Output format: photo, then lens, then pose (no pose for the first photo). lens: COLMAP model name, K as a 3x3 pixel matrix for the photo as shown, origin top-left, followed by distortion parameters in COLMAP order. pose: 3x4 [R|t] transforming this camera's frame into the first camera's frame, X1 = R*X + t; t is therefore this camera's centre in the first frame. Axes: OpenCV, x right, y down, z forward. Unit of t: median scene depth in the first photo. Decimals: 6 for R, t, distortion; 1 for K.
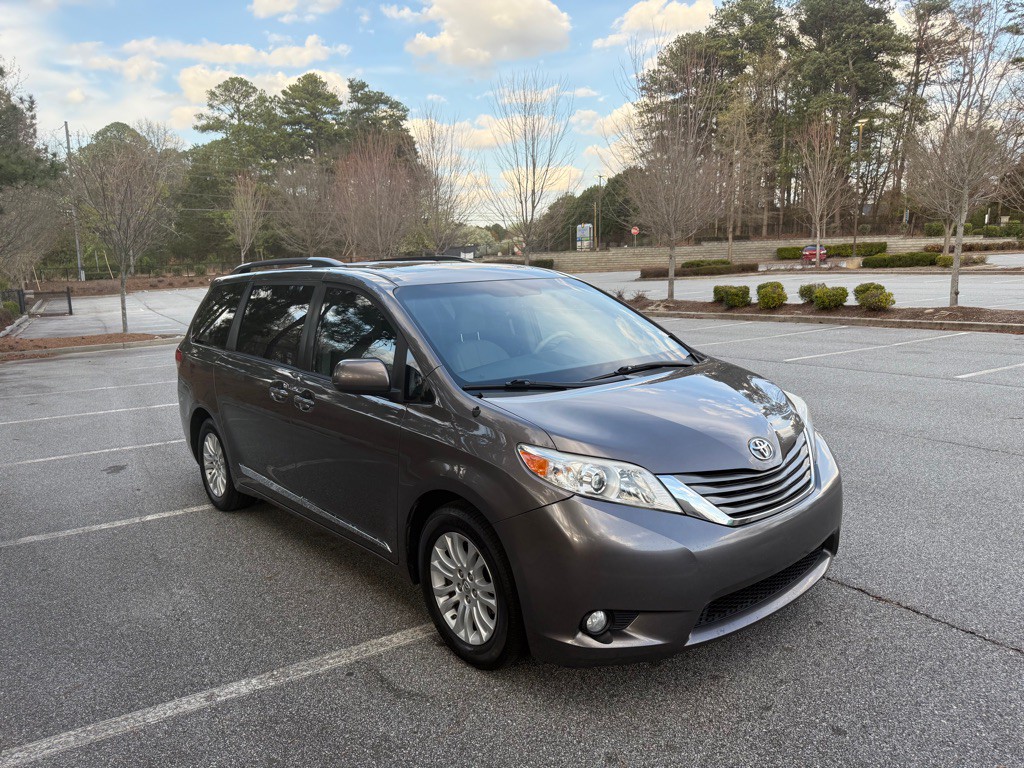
lens RADIAL K [[710.1, 0, 510.8], [0, 710.1, 411.4], [0, 0, 1]] dist [-0.002533, -0.001919]
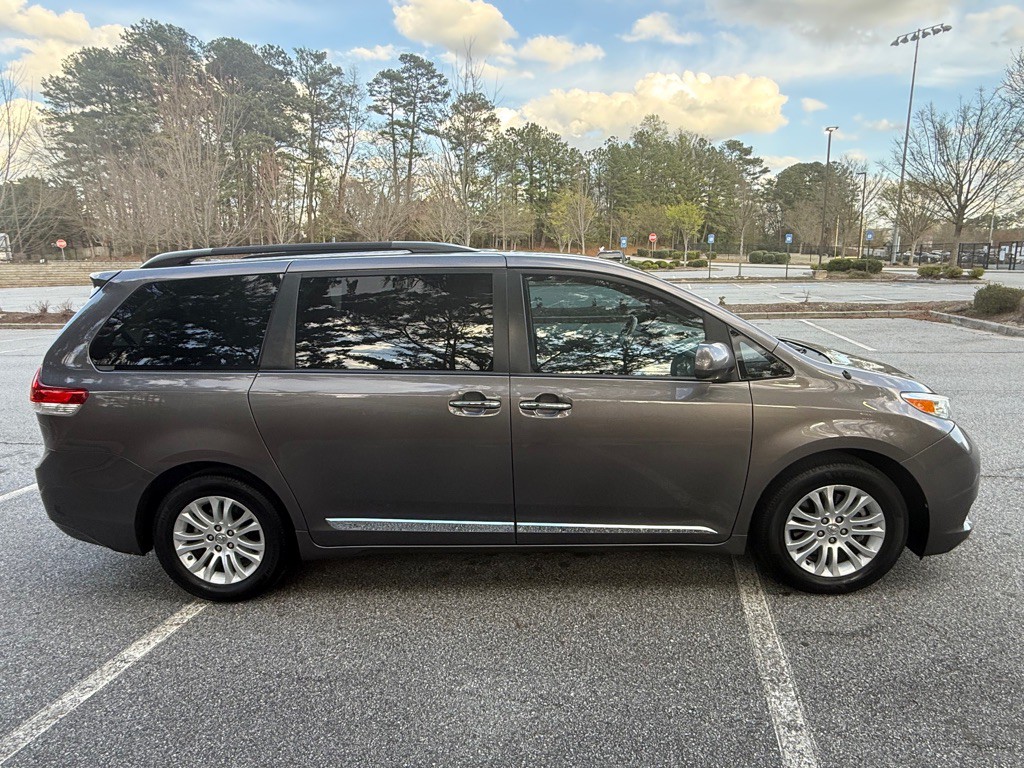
lens RADIAL K [[596.0, 0, 513.8], [0, 596.0, 413.9], [0, 0, 1]] dist [0.001805, 0.000410]
pose [[0.693963, -0.156563, 0.702783, -1.027198], [0.144157, 0.986521, 0.077425, -0.092002], [-0.705432, 0.047581, 0.707179, 0.620684]]
